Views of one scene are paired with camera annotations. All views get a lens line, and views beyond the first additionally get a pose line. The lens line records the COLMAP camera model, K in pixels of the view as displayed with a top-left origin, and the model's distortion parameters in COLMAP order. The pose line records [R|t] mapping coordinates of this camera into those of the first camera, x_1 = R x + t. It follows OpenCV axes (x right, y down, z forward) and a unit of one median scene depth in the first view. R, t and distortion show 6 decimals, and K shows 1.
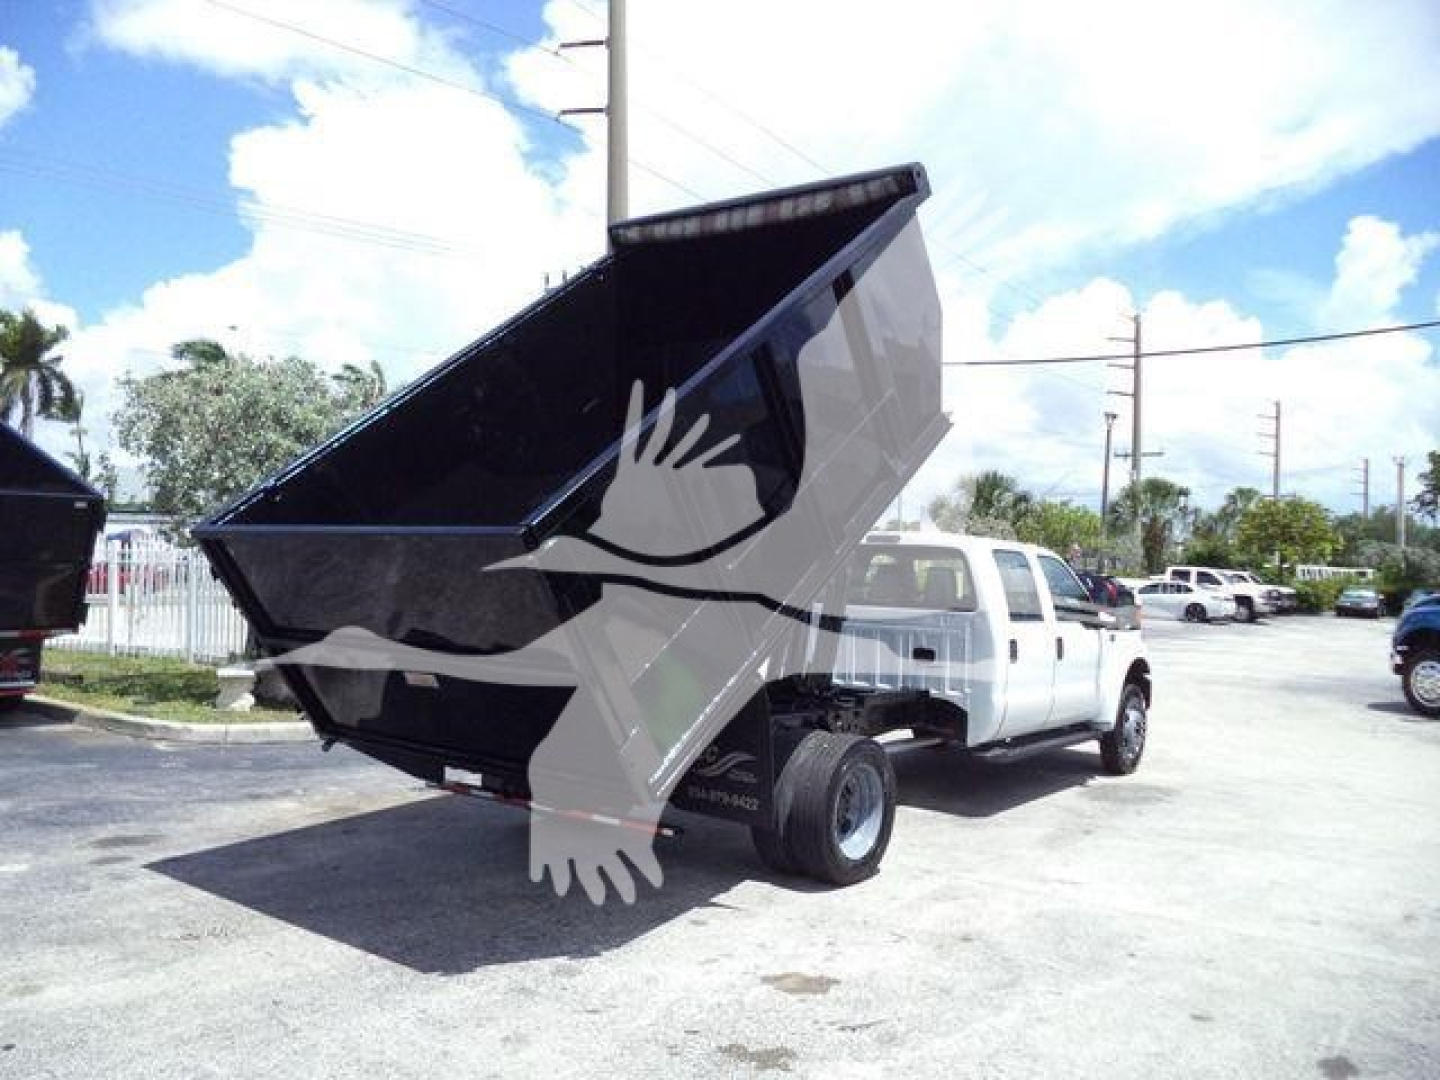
lens RADIAL K [[1168.4, 0, 725.3], [0, 1168.4, 531.3], [0, 0, 1]] dist [-0.025927, 0.000059]
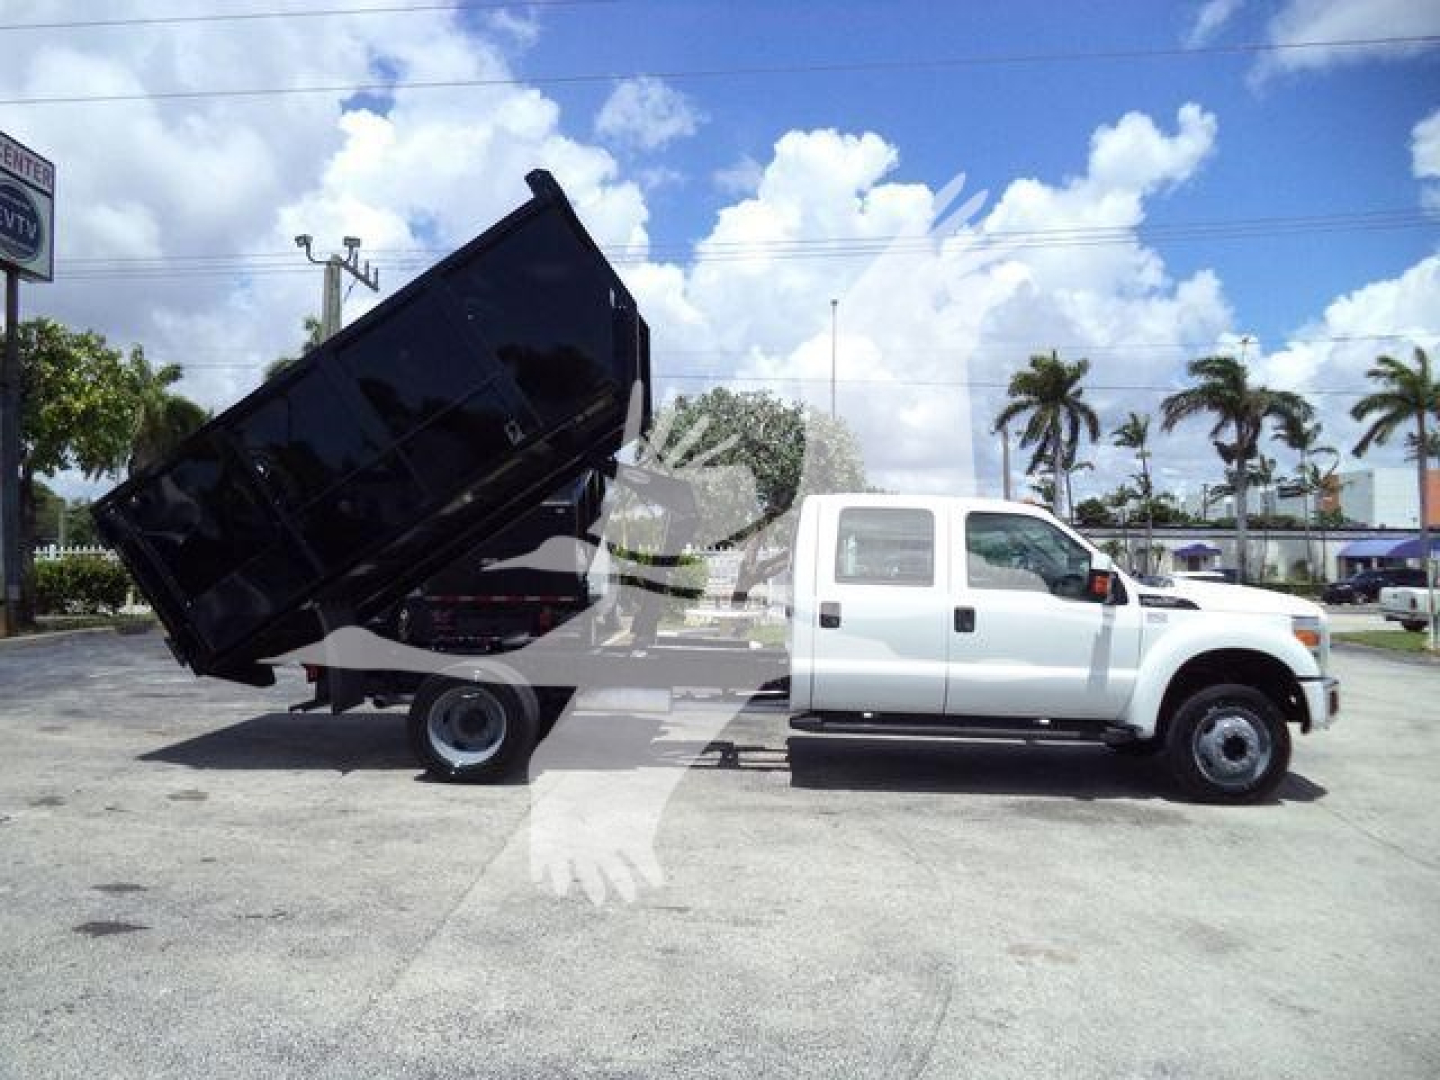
lens RADIAL K [[1168.4, 0, 717.4], [0, 1168.4, 543.5], [0, 0, 1]] dist [-0.025927, 0.000059]
pose [[0.584800, -0.024353, -0.810812, 0.773410], [0.020760, 0.999671, -0.015052, 0.046278], [0.810912, -0.008030, 0.585113, 0.304269]]
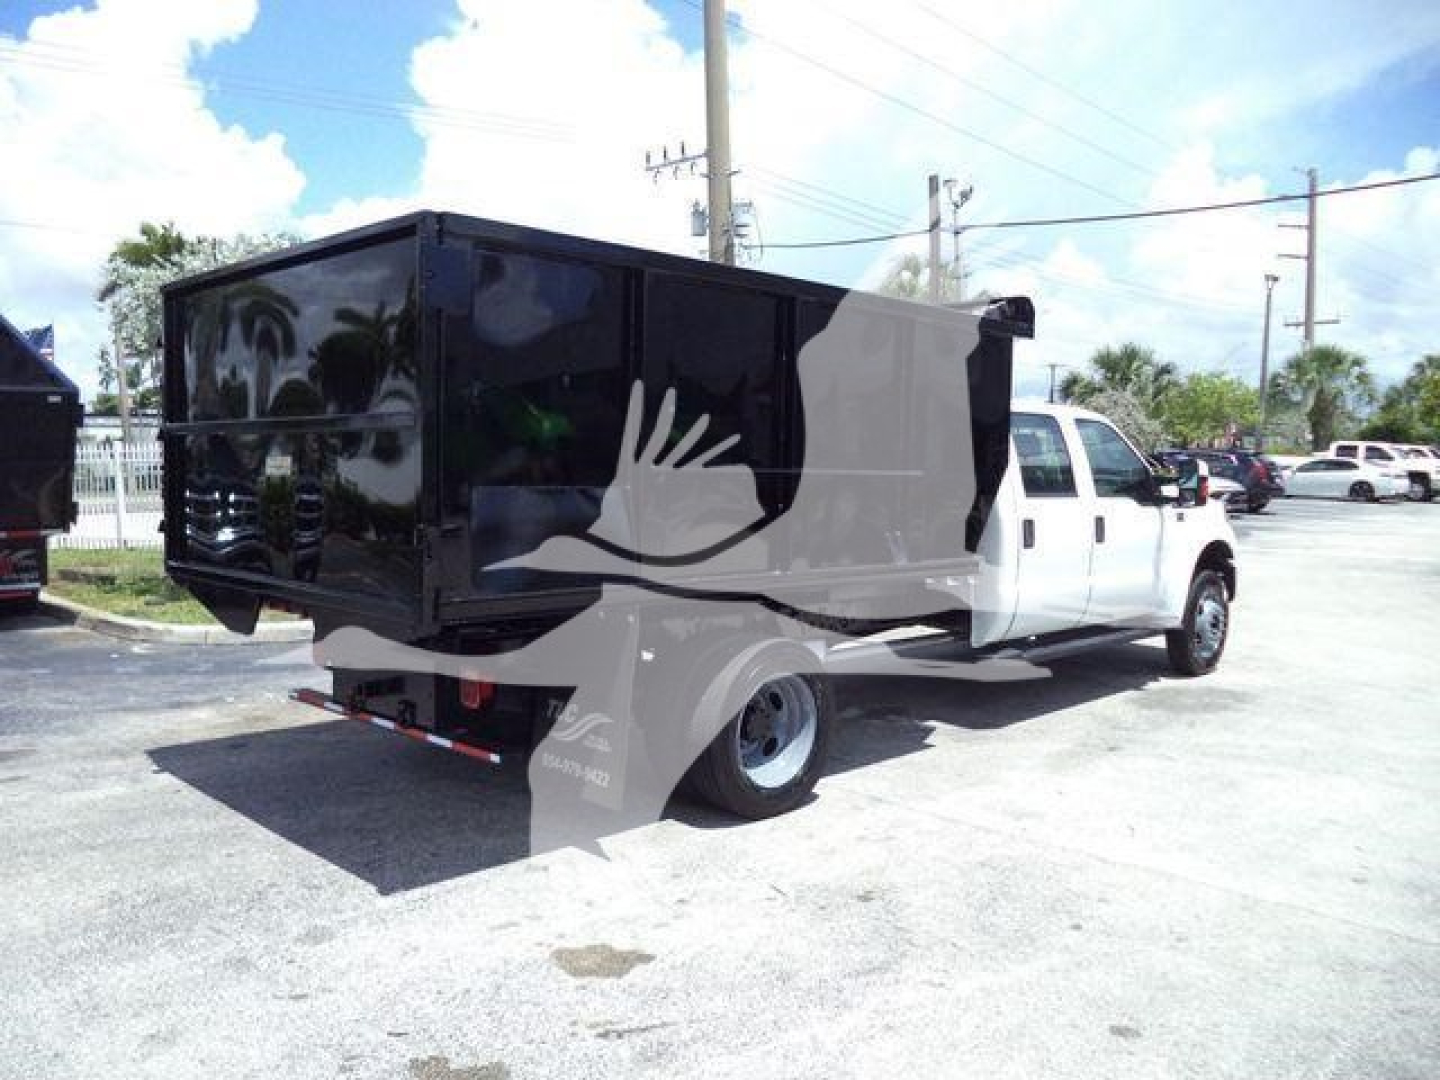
lens RADIAL K [[1168.4, 0, 719.2], [0, 1168.4, 540.3], [0, 0, 1]] dist [-0.025927, 0.000059]
pose [[0.990501, -0.016468, -0.136518, 0.114324], [0.030033, 0.994742, 0.097907, 0.016164], [0.134188, -0.101077, 0.985787, 0.123129]]
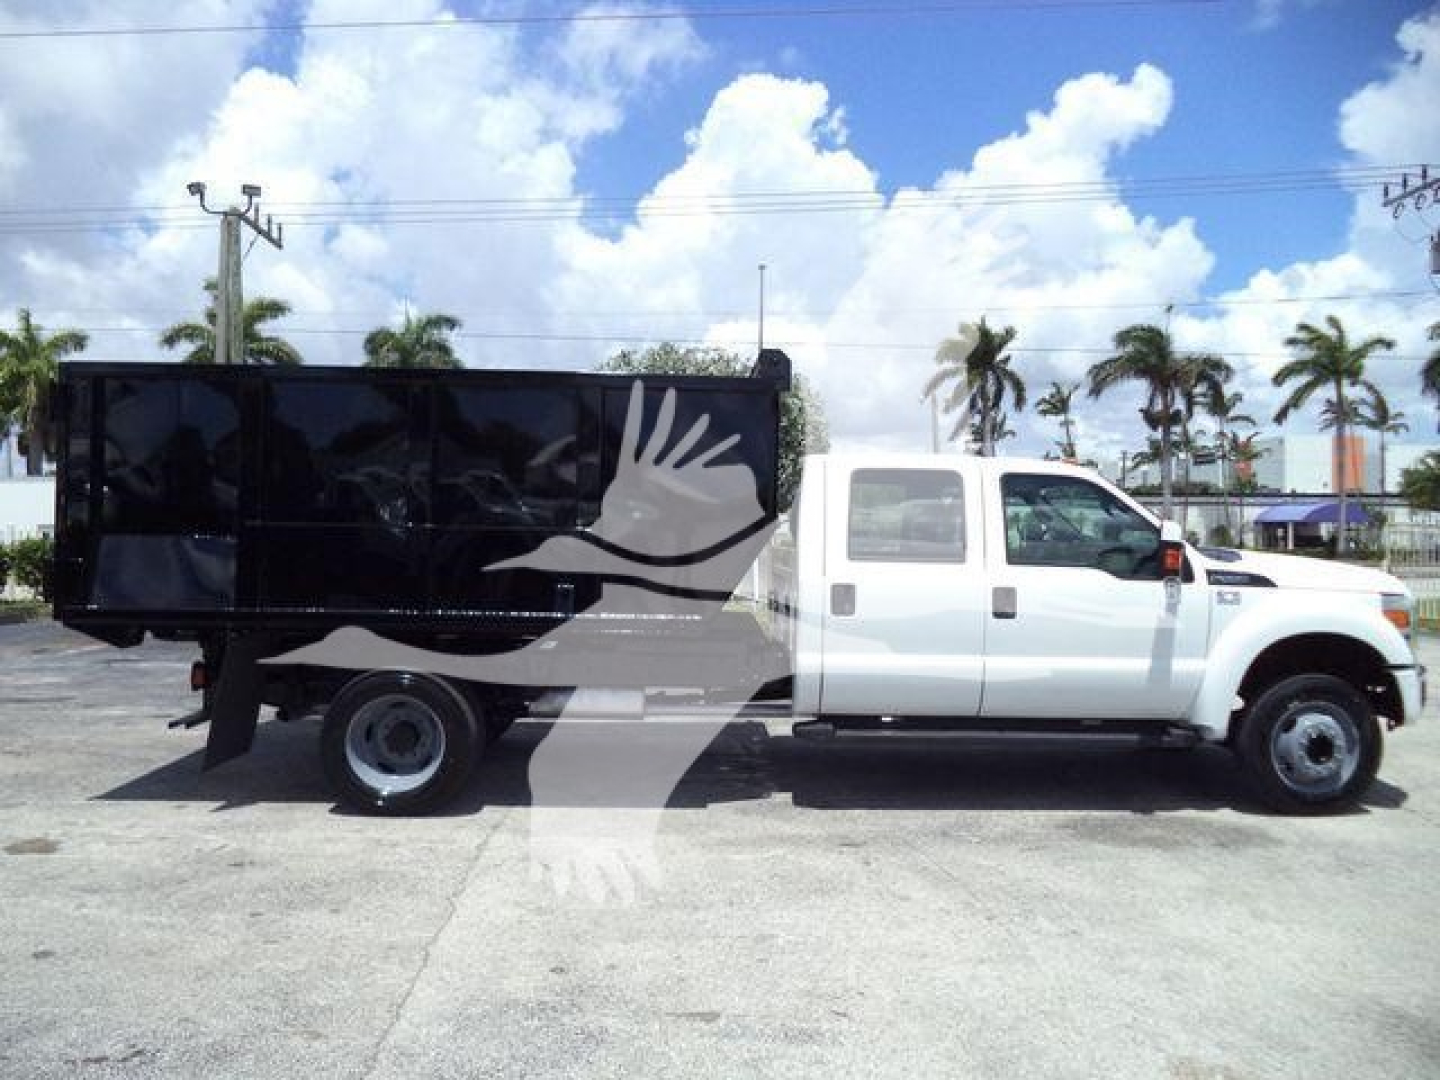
lens RADIAL K [[1168.4, 0, 737.9], [0, 1168.4, 547.3], [0, 0, 1]] dist [-0.025927, 0.000059]
pose [[0.650823, -0.009199, -0.759174, 0.634947], [0.031927, 0.999374, 0.015260, 0.043258], [0.758558, -0.034170, 0.650709, 0.360239]]
